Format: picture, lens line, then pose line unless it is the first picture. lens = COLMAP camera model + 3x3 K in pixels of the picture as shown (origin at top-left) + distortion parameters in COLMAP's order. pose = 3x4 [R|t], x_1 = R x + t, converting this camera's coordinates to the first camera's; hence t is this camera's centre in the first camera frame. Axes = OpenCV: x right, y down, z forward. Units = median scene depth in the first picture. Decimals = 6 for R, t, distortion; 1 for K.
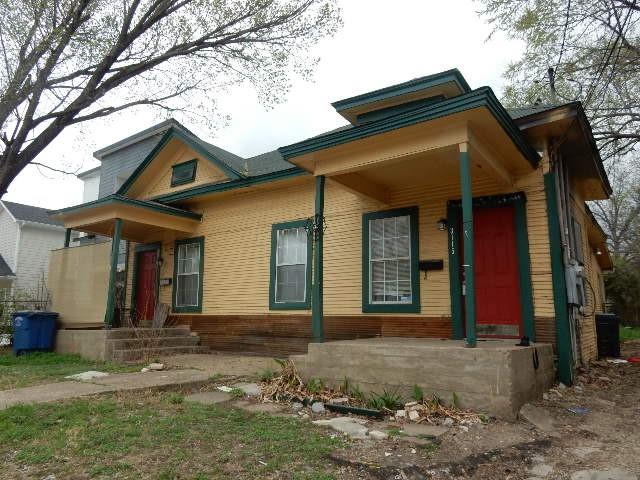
lens RADIAL K [[482.7, 0, 320.0], [0, 482.7, 240.0], [0, 0, 1]] dist [-0.002280, -0.002359]
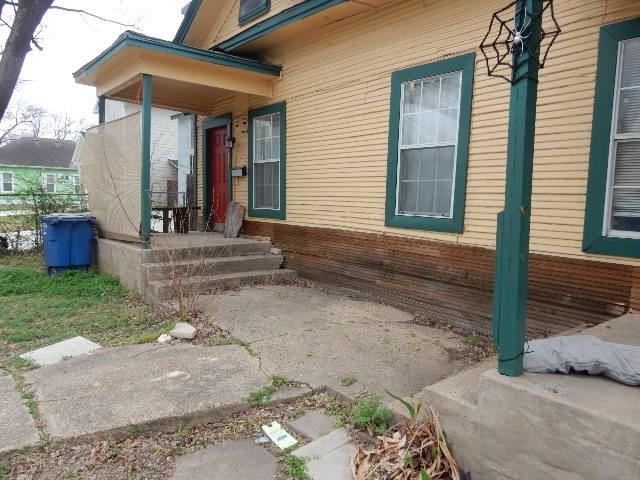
lens RADIAL K [[482.7, 0, 320.0], [0, 482.7, 240.0], [0, 0, 1]] dist [-0.002280, -0.002359]
pose [[0.967432, 0.037081, -0.250399, -0.030881], [0.027027, 0.968426, 0.247832, 0.013067], [0.251683, -0.246528, 0.935884, 0.381210]]
